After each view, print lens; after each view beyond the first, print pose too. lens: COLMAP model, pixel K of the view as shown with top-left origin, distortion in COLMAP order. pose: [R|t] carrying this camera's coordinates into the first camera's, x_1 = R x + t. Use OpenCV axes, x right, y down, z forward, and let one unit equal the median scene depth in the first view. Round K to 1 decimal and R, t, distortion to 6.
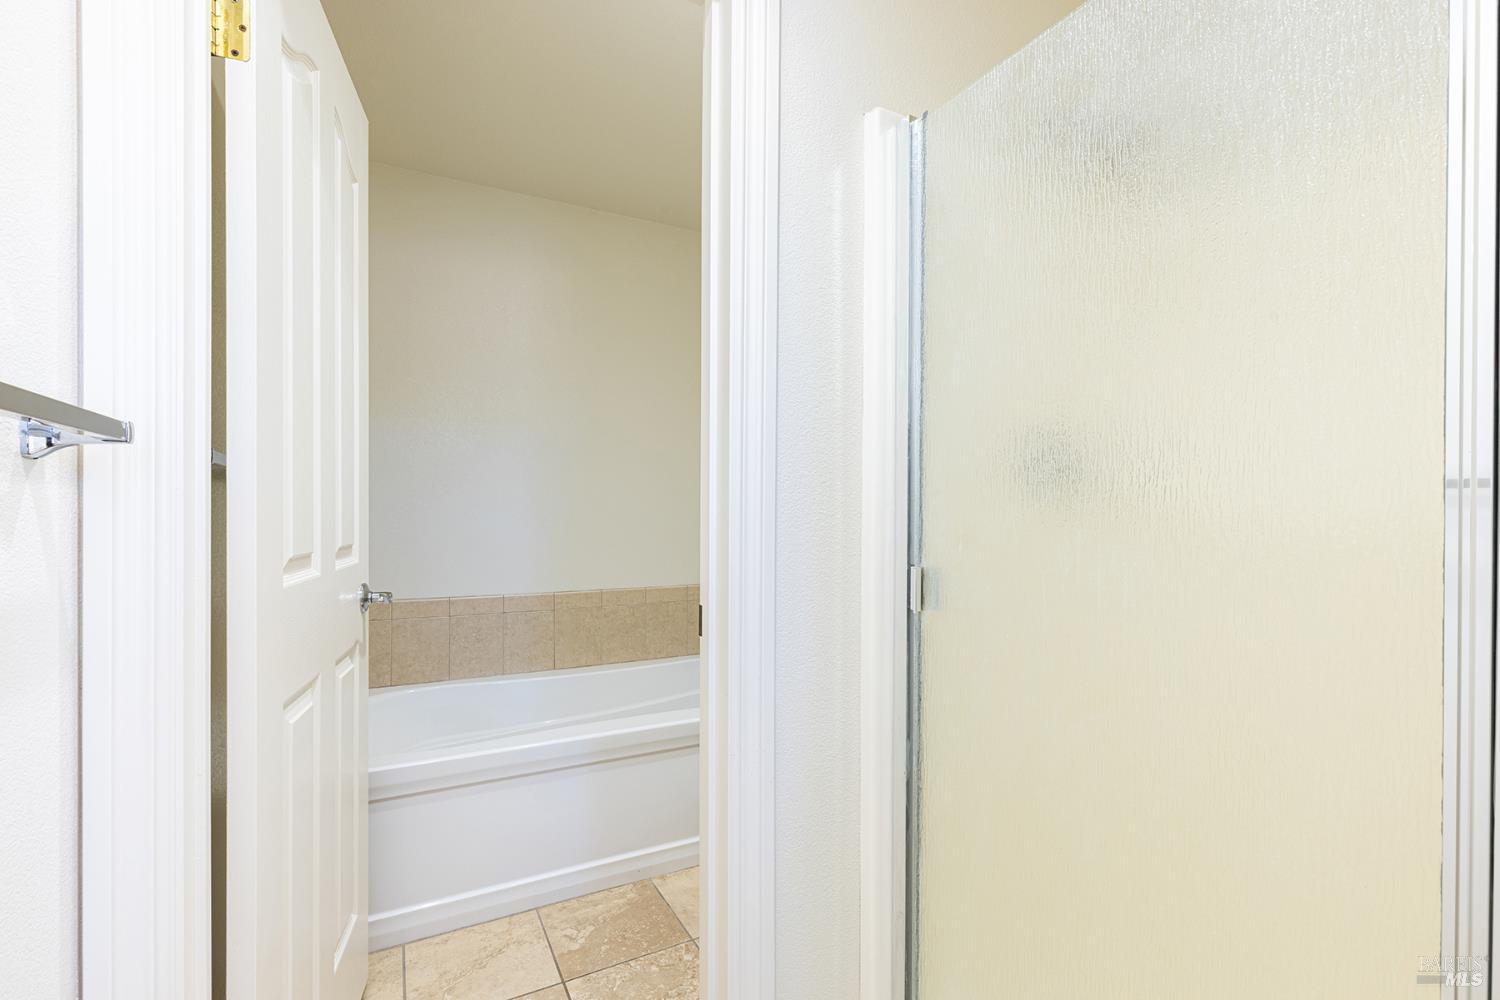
lens RADIAL K [[674.3, 0, 754.7], [0, 674.3, 515.9], [0, 0, 1]] dist [0.006342, -0.000687]
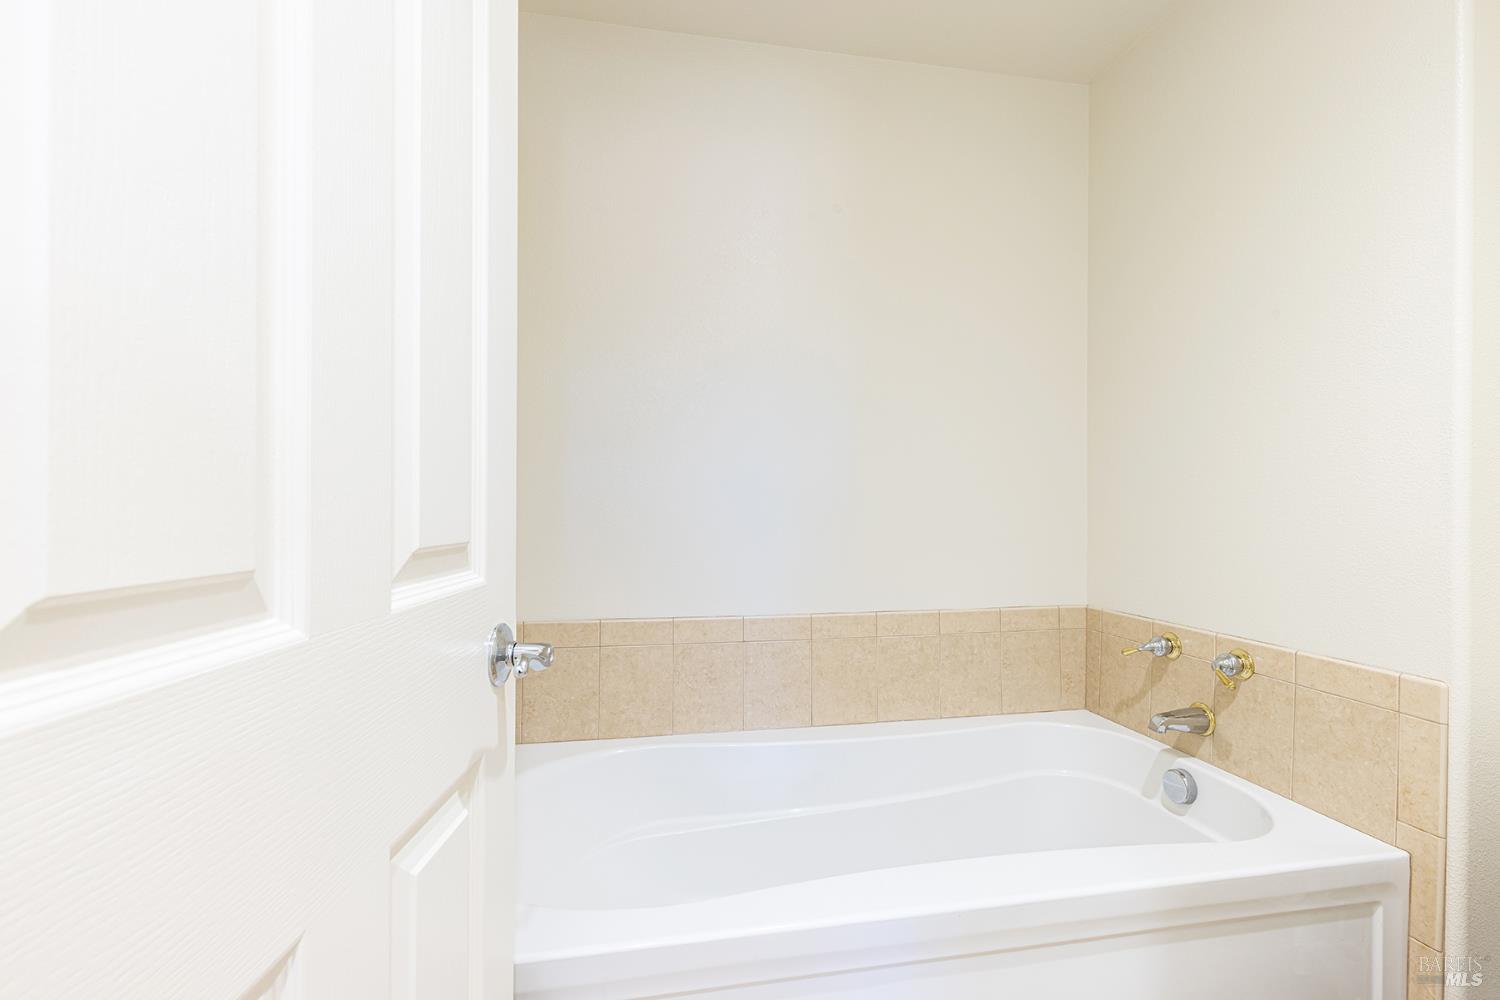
lens RADIAL K [[674.3, 0, 750.6], [0, 674.3, 500.6], [0, 0, 1]] dist [0.006342, -0.000687]
pose [[0.948860, -0.008768, -0.315576, -0.146635], [0.002052, 0.999764, -0.021607, 0.012161], [0.315691, 0.019854, 0.948654, 0.343823]]
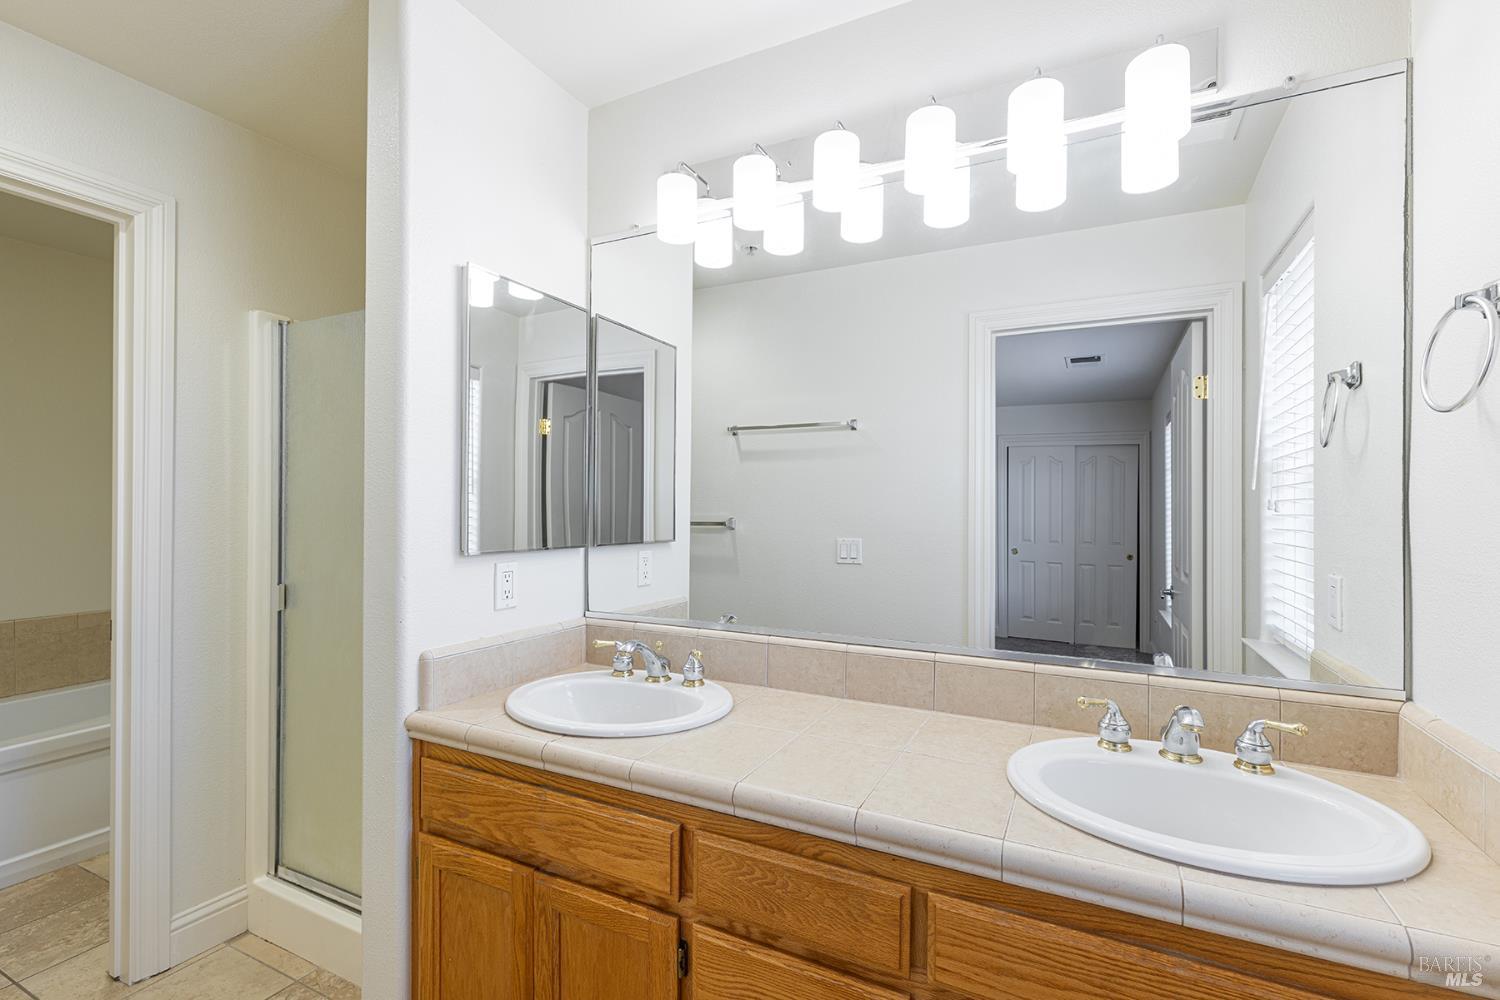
lens RADIAL K [[674.3, 0, 749.1], [0, 674.3, 509.5], [0, 0, 1]] dist [0.006342, -0.000687]
pose [[0.823932, -0.000234, 0.566689, 0.107285], [0.006446, 0.999939, -0.008958, -0.039934], [-0.566652, 0.011034, 0.823883, -0.482463]]
